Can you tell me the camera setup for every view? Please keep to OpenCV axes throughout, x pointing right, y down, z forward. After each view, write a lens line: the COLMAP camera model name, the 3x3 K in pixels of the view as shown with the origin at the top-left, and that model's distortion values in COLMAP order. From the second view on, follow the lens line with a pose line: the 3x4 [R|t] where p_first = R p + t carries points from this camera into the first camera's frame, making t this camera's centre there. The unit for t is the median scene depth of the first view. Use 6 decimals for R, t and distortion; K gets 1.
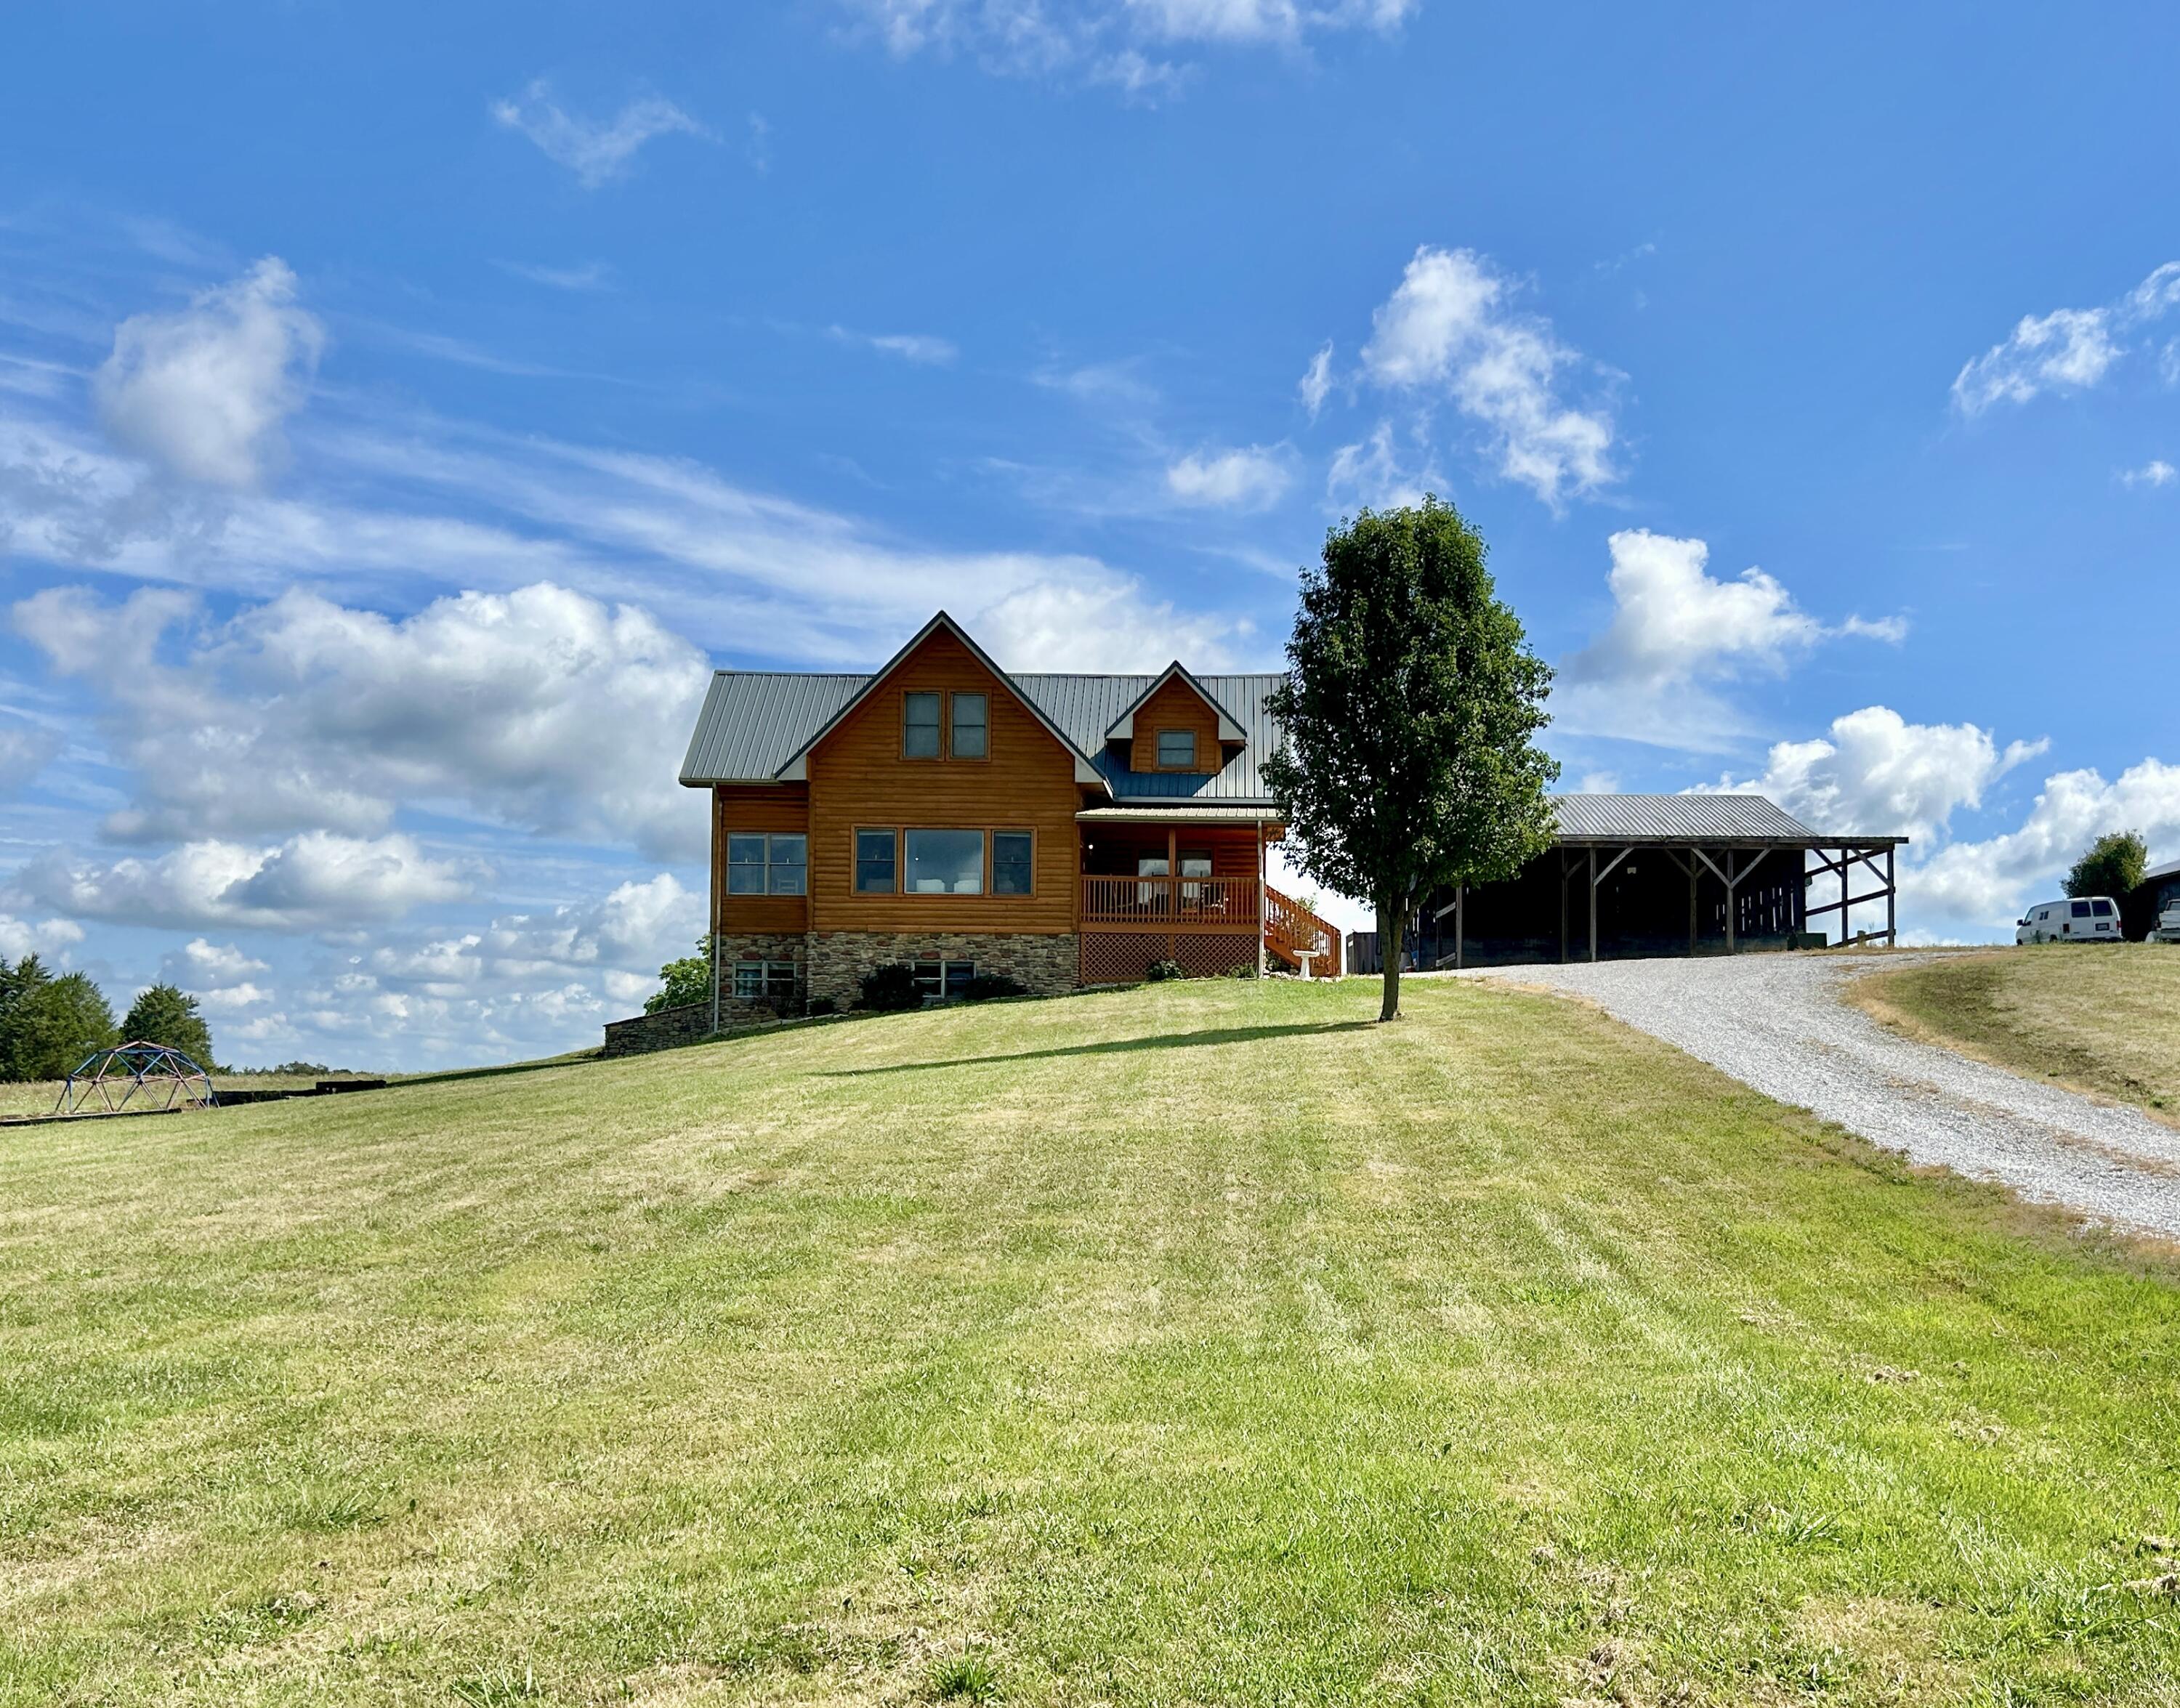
lens RADIAL K [[2142.6, 0, 1190.5], [0, 2142.6, 1021.1], [0, 0, 1]] dist [0.143028, -0.433722]
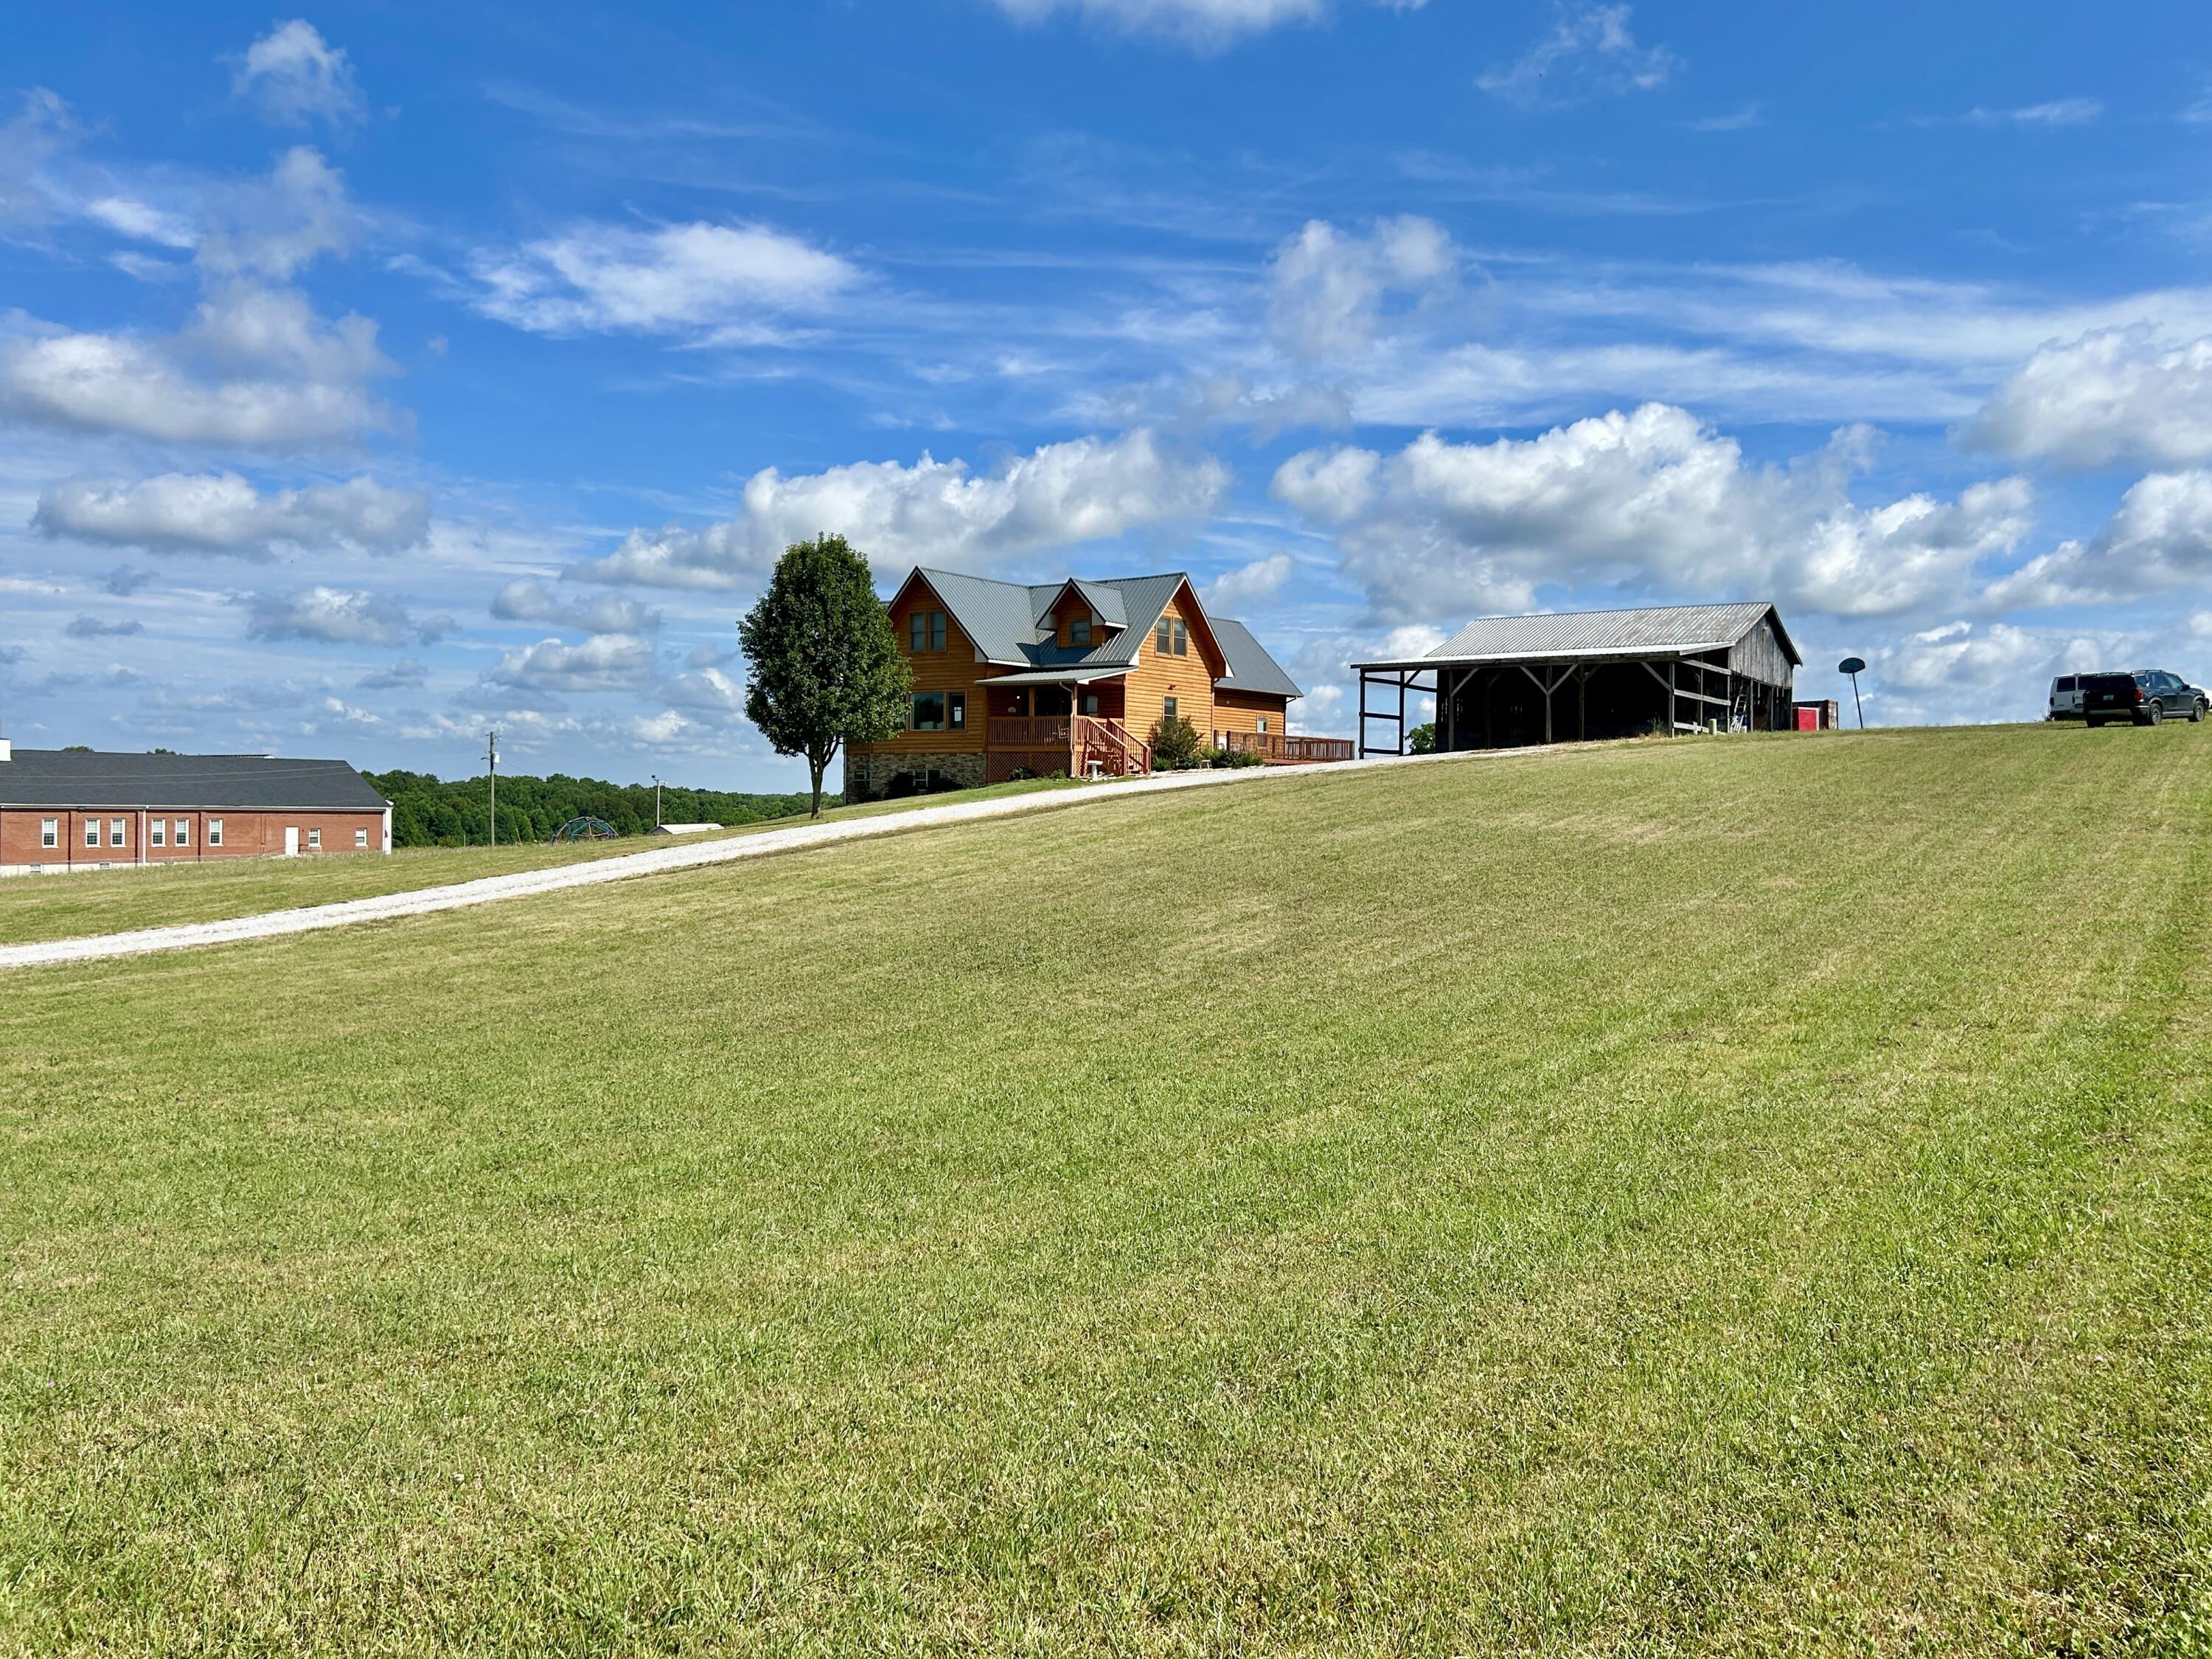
lens RADIAL K [[1743.8, 0, 1106.0], [0, 1743.8, 829.5], [0, 0, 1]] dist [0.079724, -0.093174]
pose [[0.812627, 0.007718, -0.582733, 0.816116], [0.018447, 0.999071, 0.038958, -0.031973], [0.582492, -0.042408, 0.811730, -0.053776]]
